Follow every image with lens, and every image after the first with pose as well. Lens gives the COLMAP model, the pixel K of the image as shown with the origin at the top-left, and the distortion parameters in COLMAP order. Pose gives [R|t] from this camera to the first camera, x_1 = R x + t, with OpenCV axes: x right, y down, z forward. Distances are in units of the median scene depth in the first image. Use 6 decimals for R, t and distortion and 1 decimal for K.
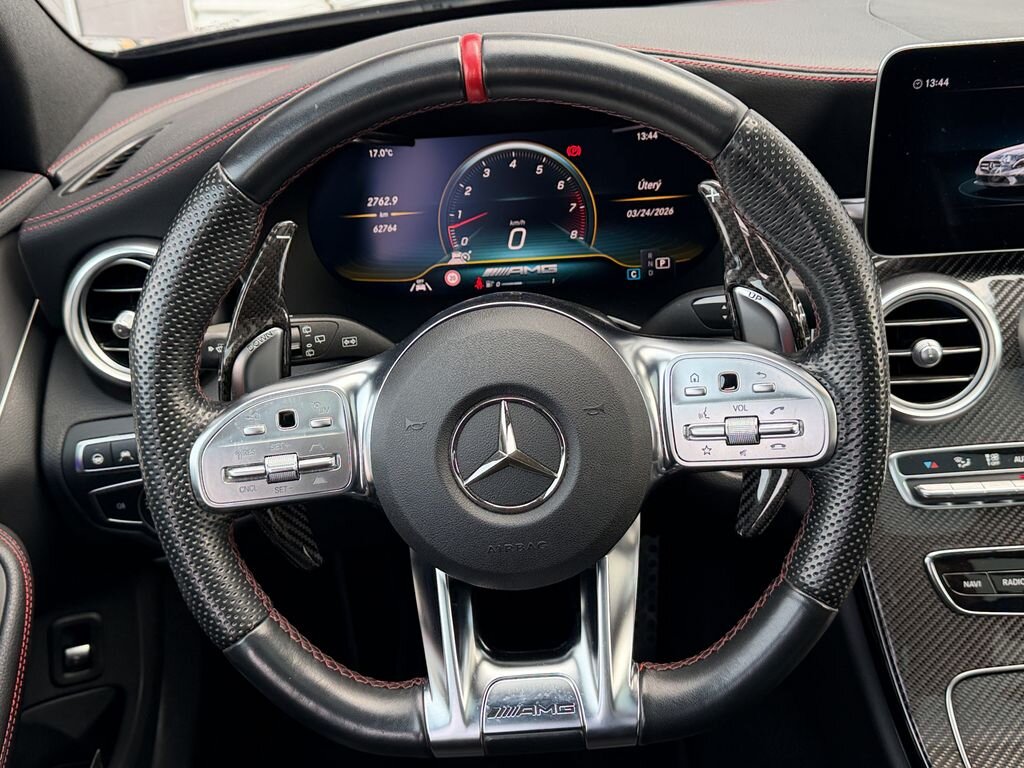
lens RADIAL K [[1072.6, 0, 512.0], [0, 1072.6, 384.0], [0, 0, 1]] dist [0.167726, -0.414768]
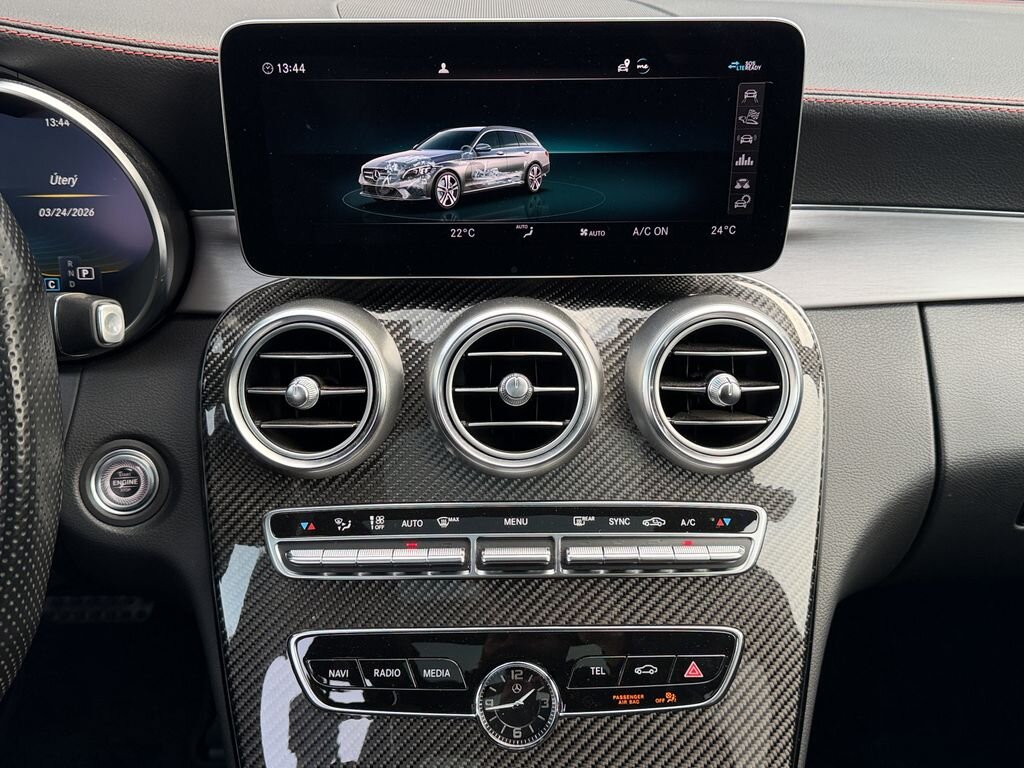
lens RADIAL K [[1072.6, 0, 512.0], [0, 1072.6, 384.0], [0, 0, 1]] dist [0.167726, -0.414768]
pose [[0.998239, 0.049902, 0.032071, 0.509207], [-0.048643, 0.998057, -0.038930, -0.010200], [-0.033952, 0.037301, 0.998727, 0.160332]]
